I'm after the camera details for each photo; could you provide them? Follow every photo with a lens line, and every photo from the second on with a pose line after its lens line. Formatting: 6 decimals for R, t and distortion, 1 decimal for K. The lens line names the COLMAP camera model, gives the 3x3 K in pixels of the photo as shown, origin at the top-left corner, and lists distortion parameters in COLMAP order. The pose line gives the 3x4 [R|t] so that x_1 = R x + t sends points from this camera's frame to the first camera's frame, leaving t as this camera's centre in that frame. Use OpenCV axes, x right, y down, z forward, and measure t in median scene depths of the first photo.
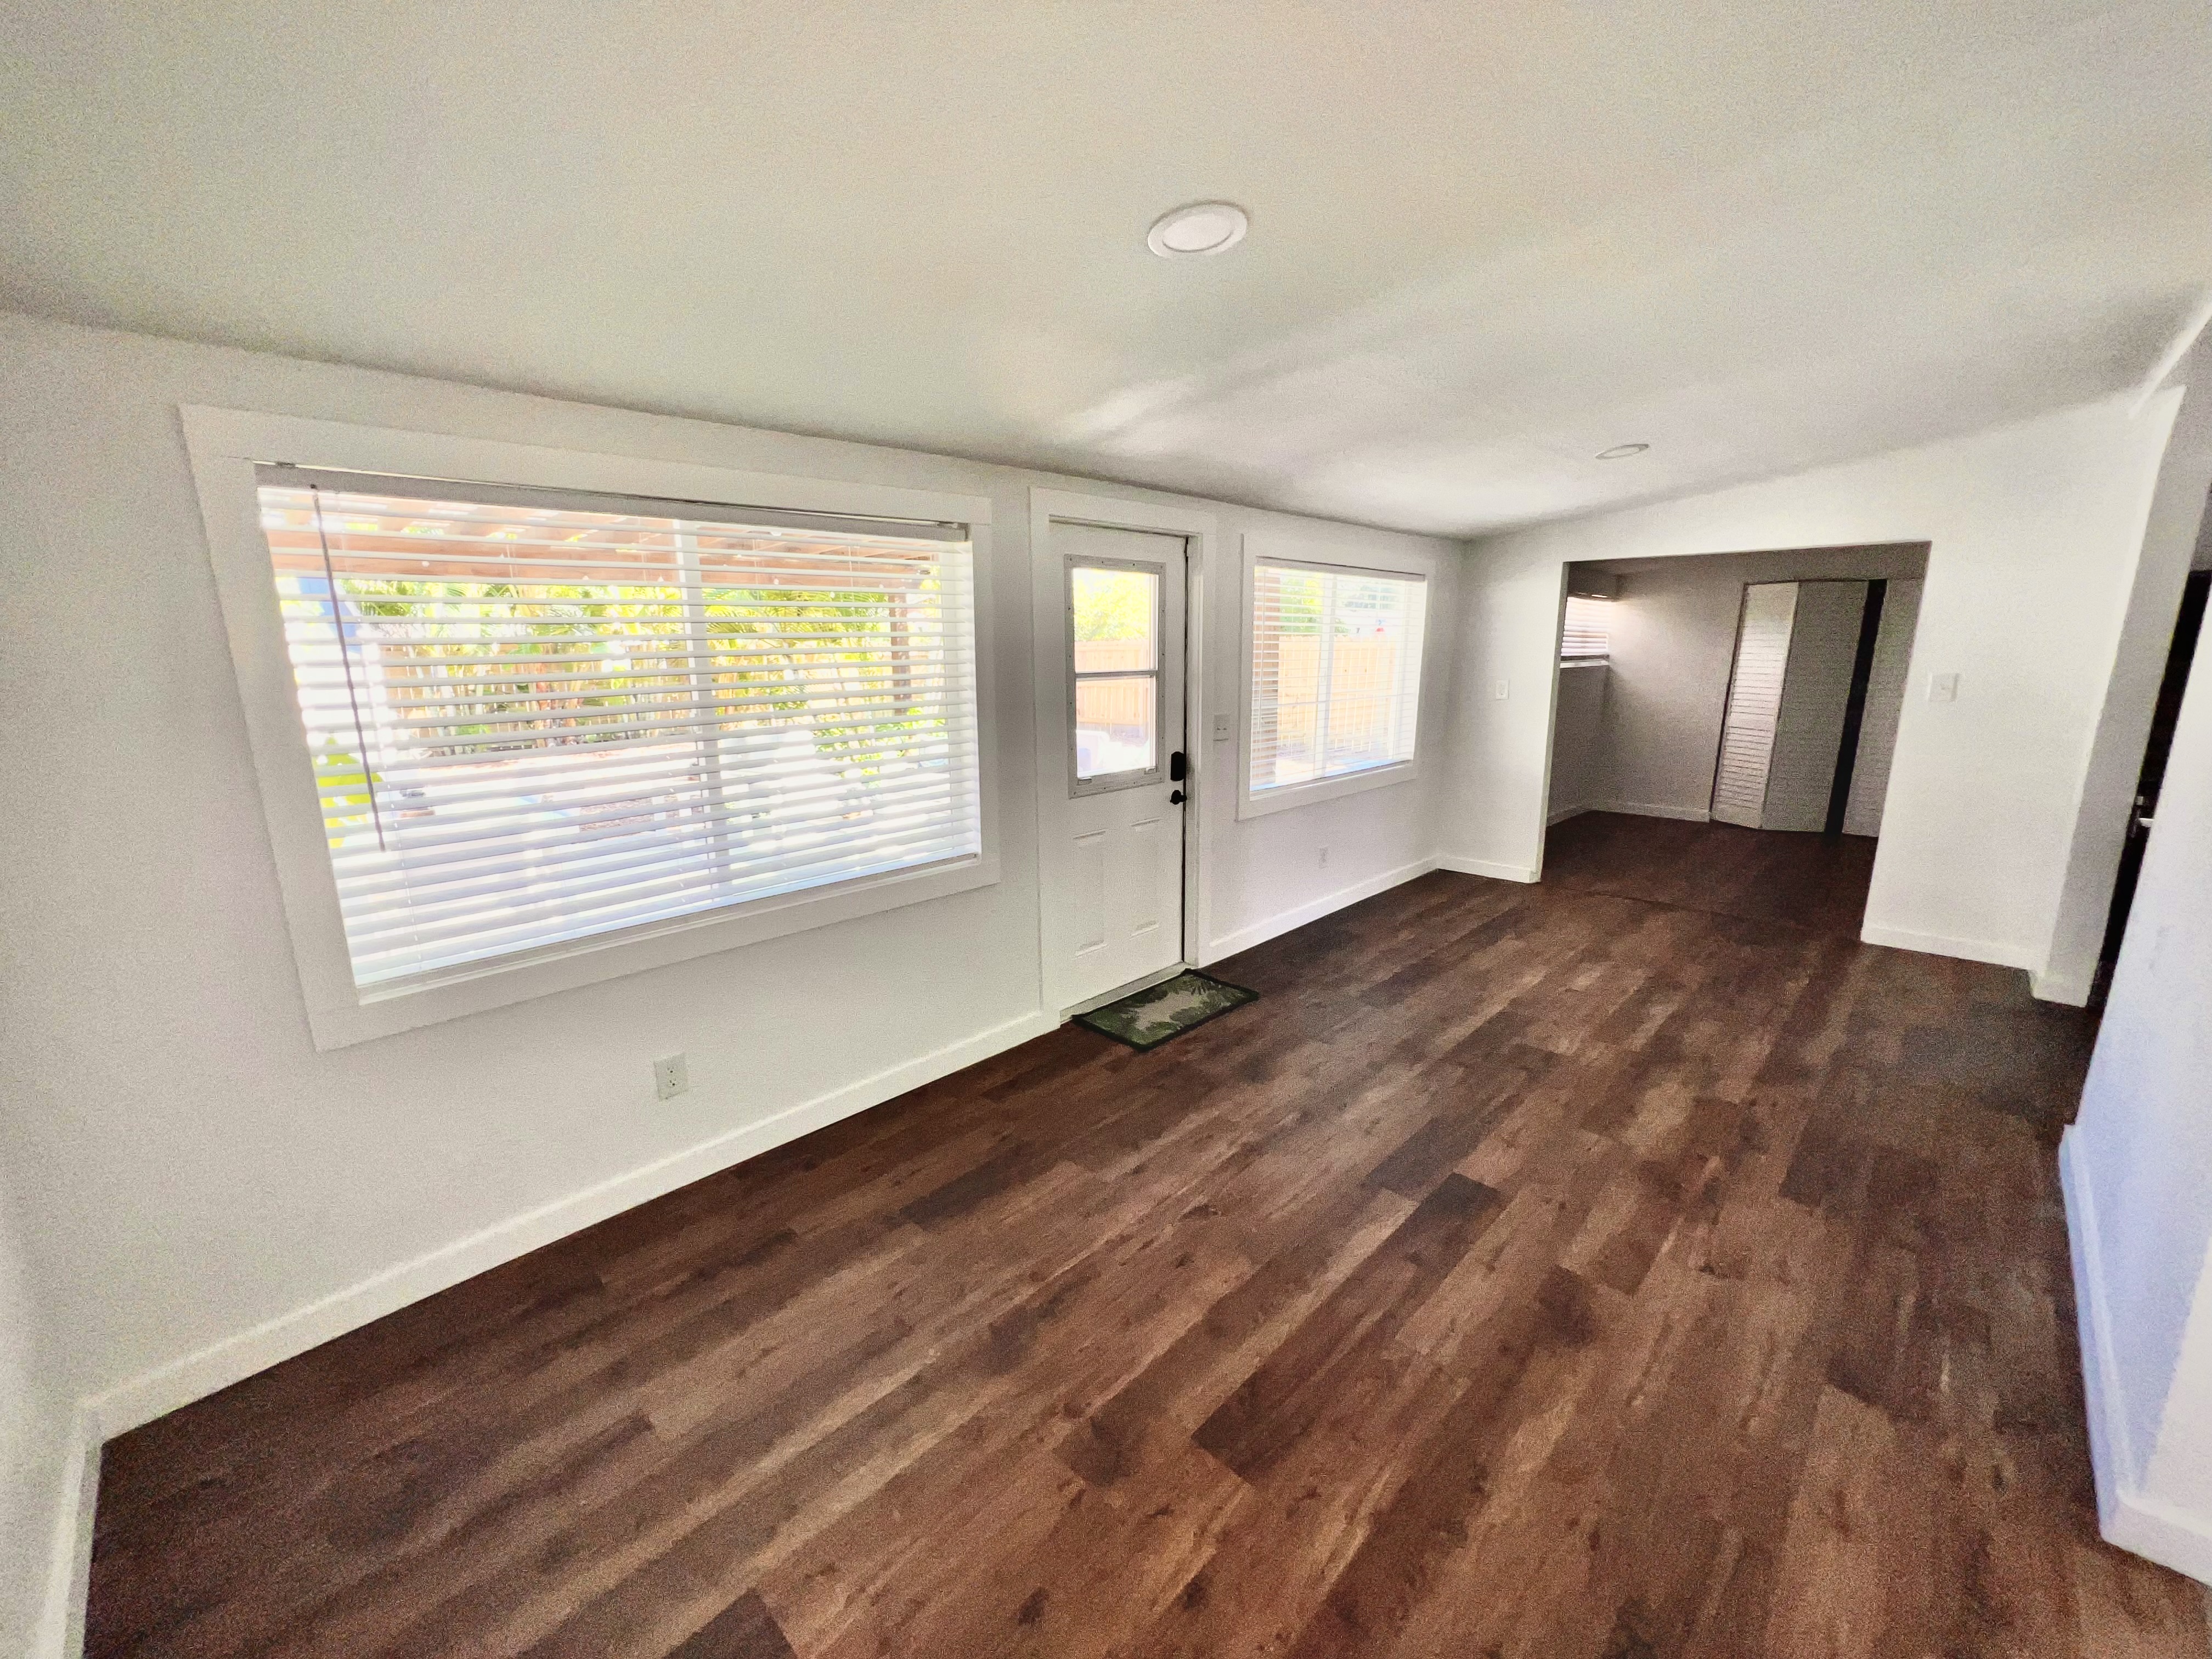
lens RADIAL K [[884.1, 0, 1108.3], [0, 884.1, 833.9], [0, 0, 1]] dist [-0.004189, 0.001179]
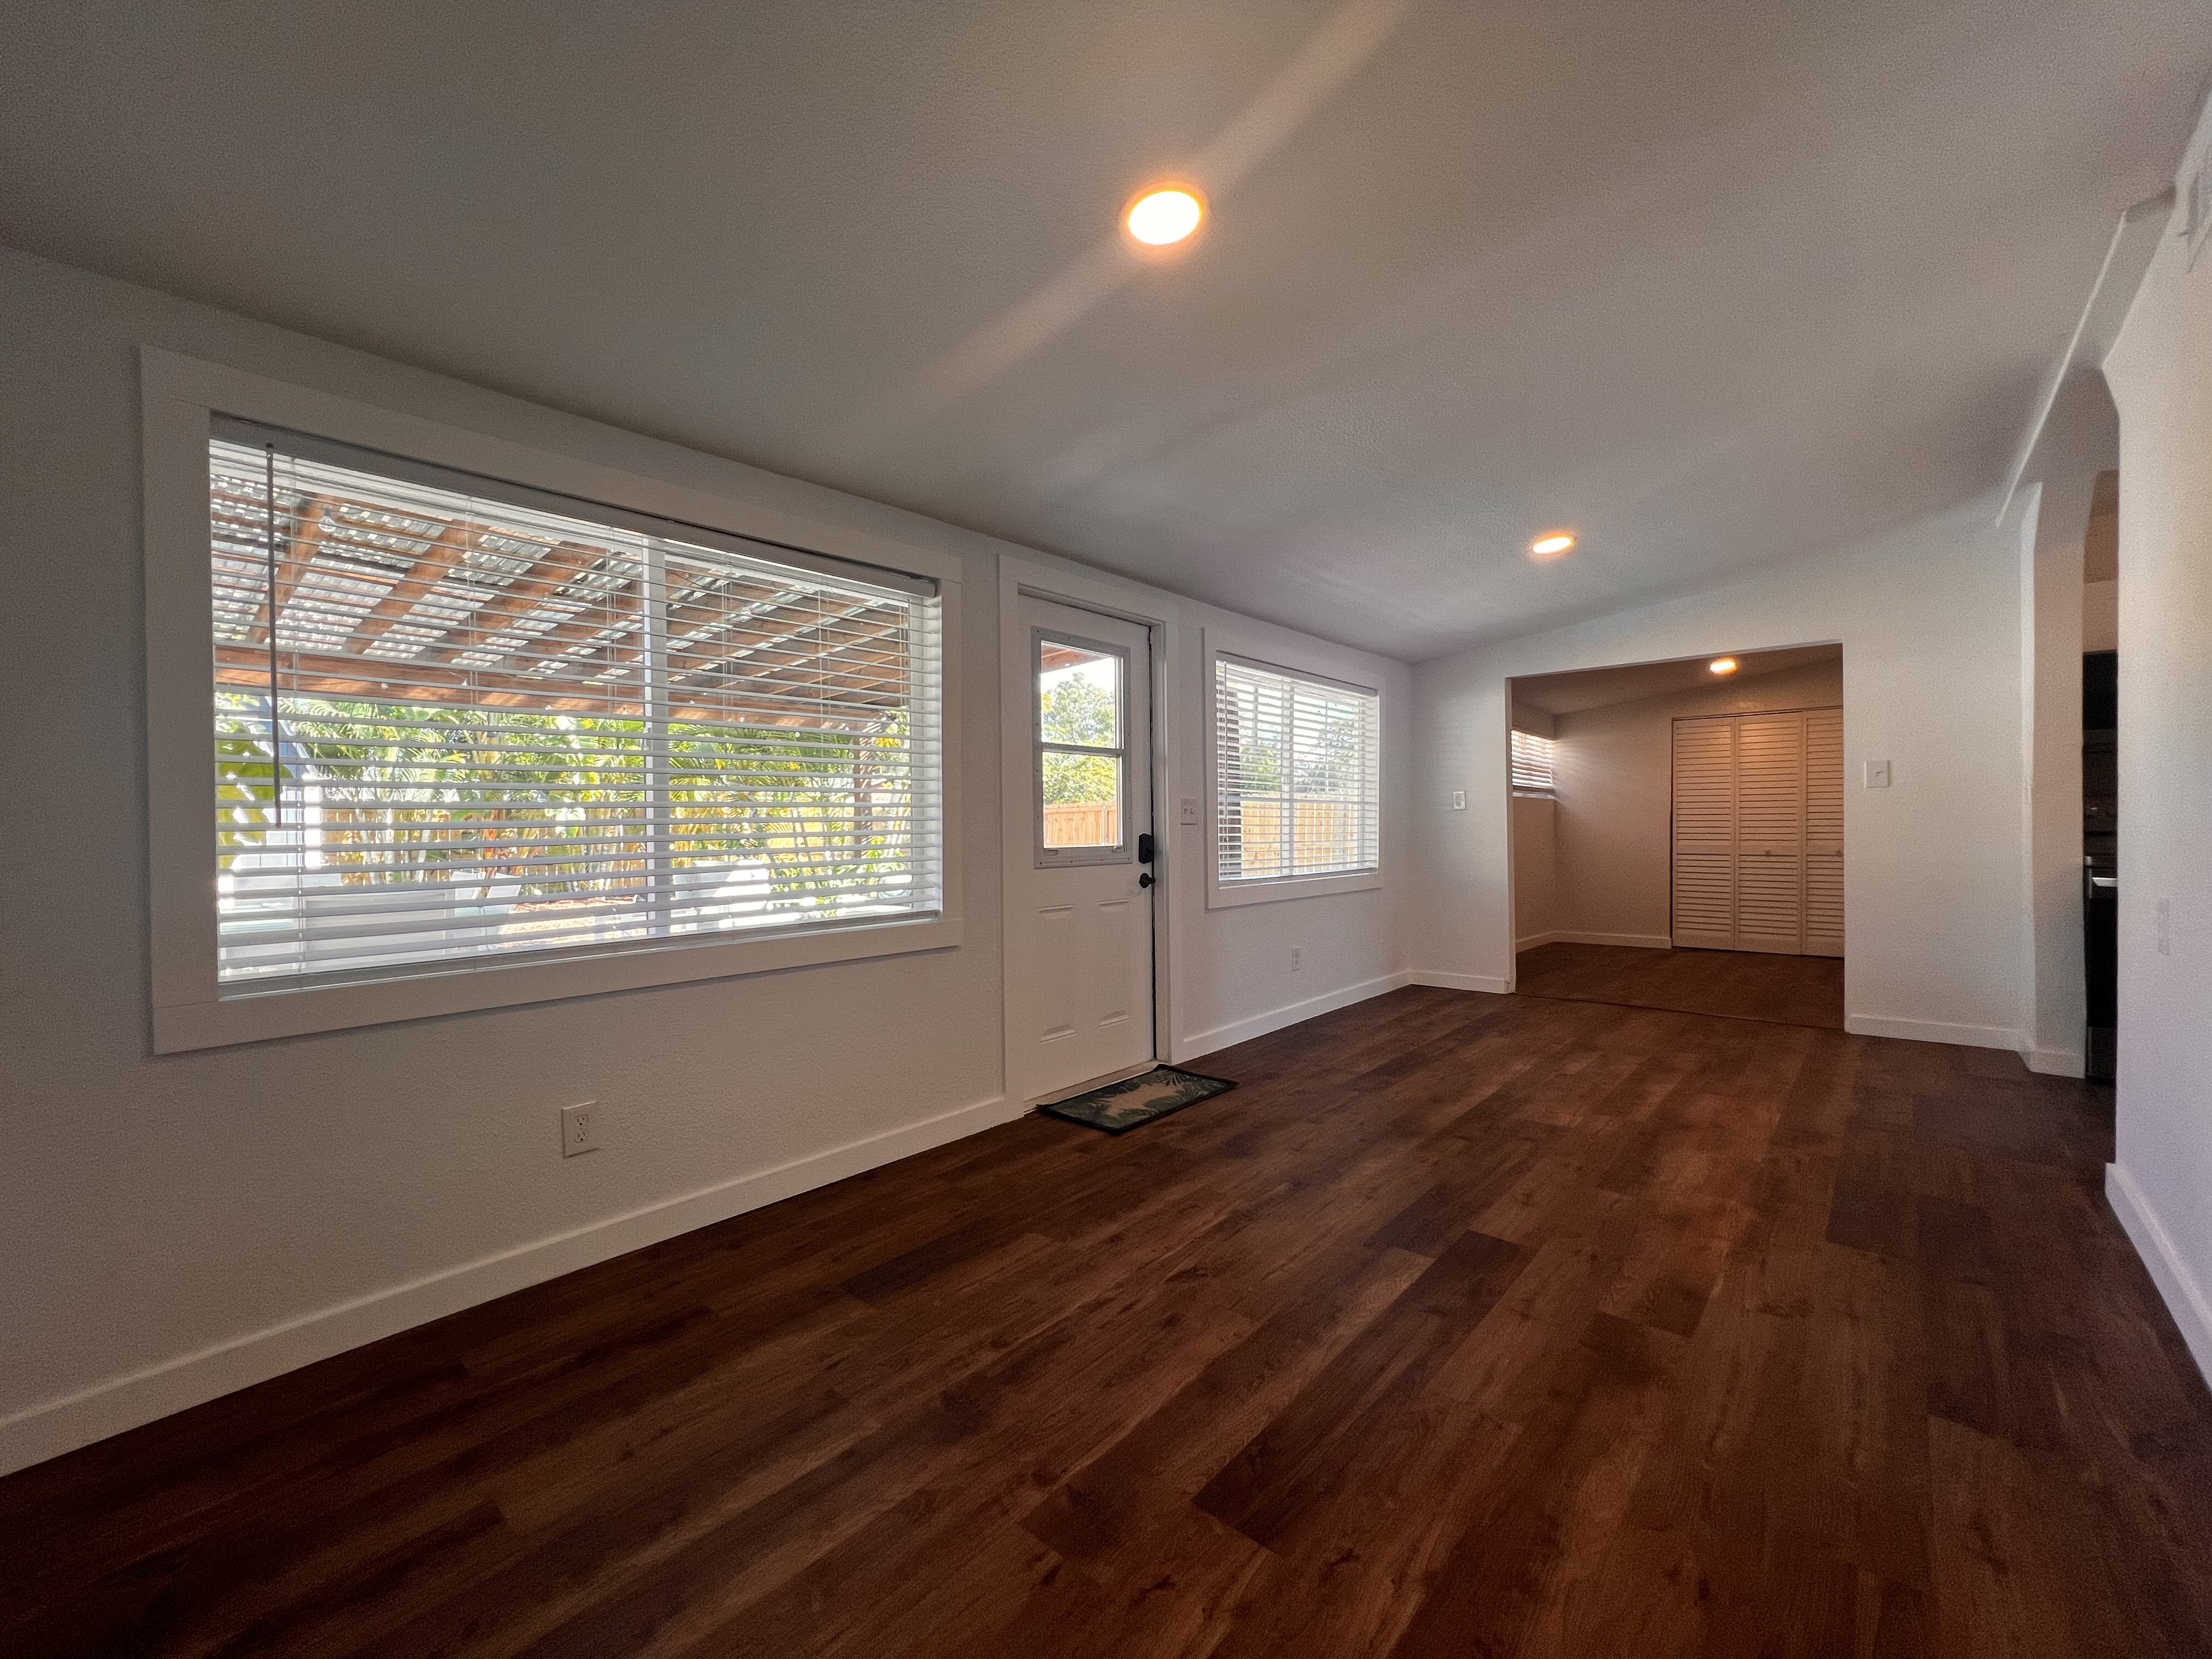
lens RADIAL K [[884.1, 0, 1108.4], [0, 884.1, 836.2], [0, 0, 1]] dist [-0.004189, 0.001179]
pose [[0.998961, -0.003613, 0.045431, -0.009654], [0.012720, 0.979347, -0.201788, 0.147883], [-0.043764, 0.202157, 0.978375, 0.055086]]
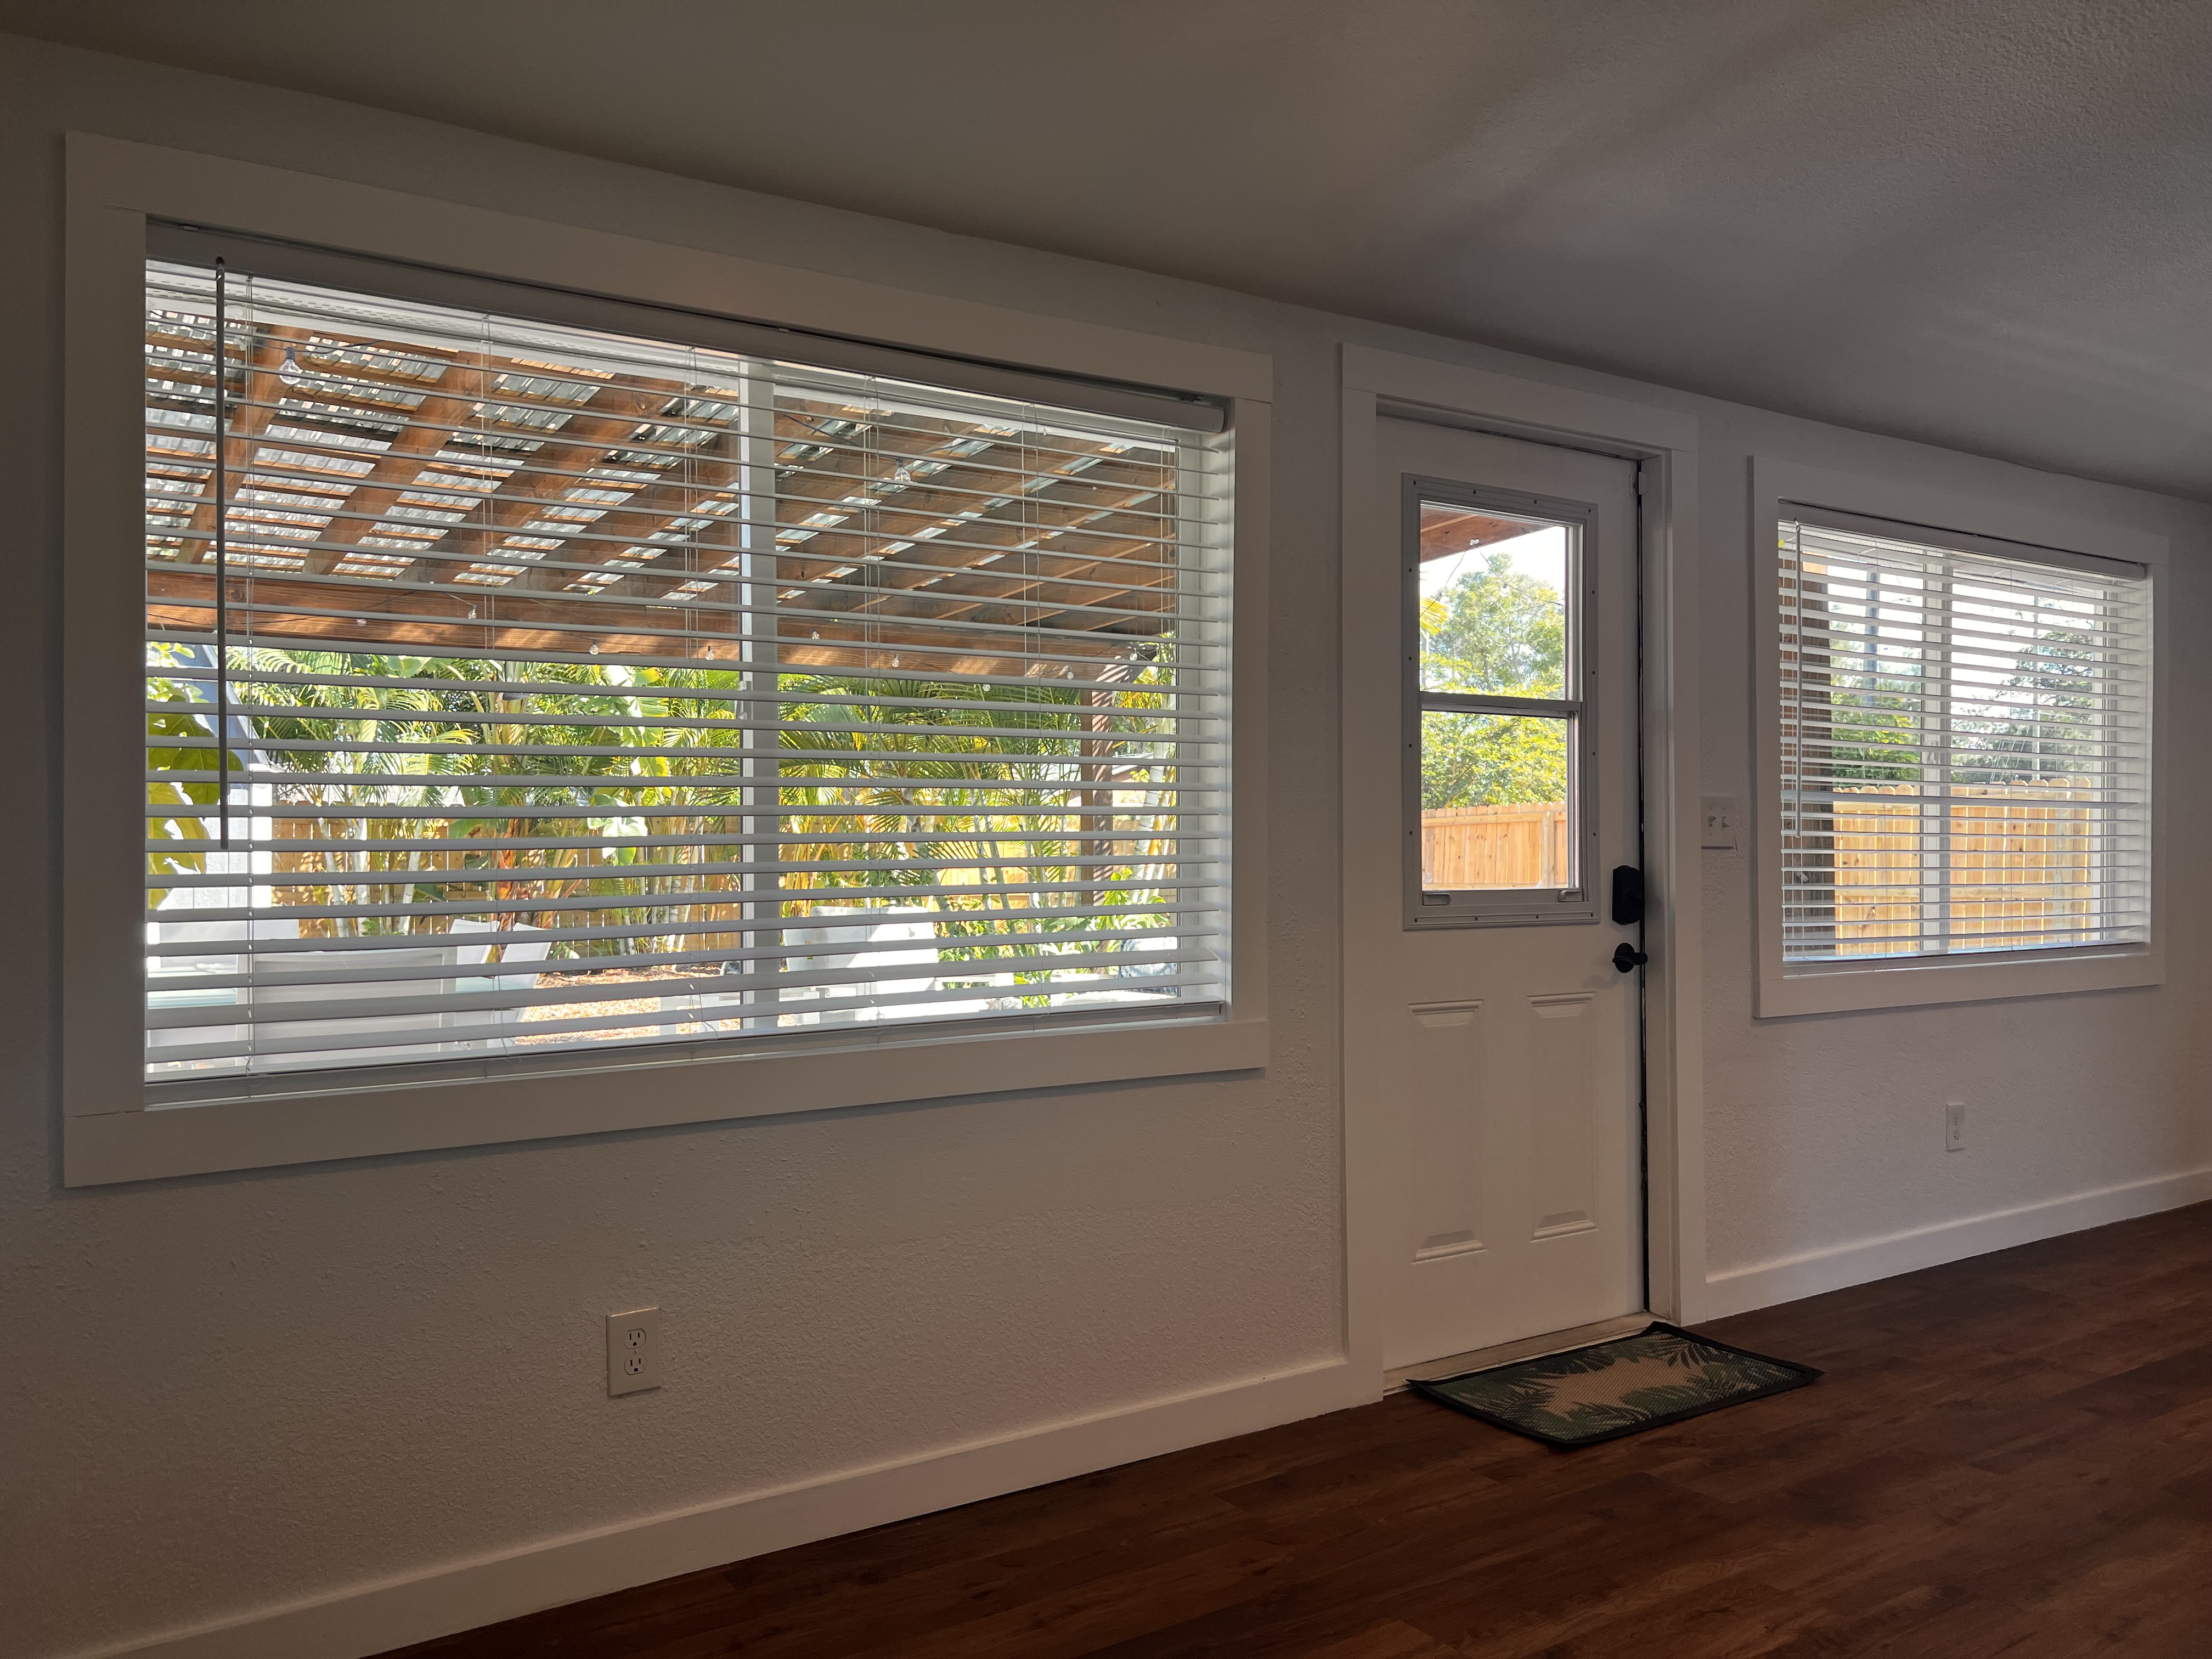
lens RADIAL K [[1657.9, 0, 1106.7], [0, 1657.9, 844.5], [0, 0, 1]] dist [0.050698, -0.060403]
pose [[0.976081, 0.000974, -0.217404, -0.005141], [-0.048048, 0.976229, -0.211348, 0.150659], [0.212031, 0.216738, 0.952926, 0.042391]]
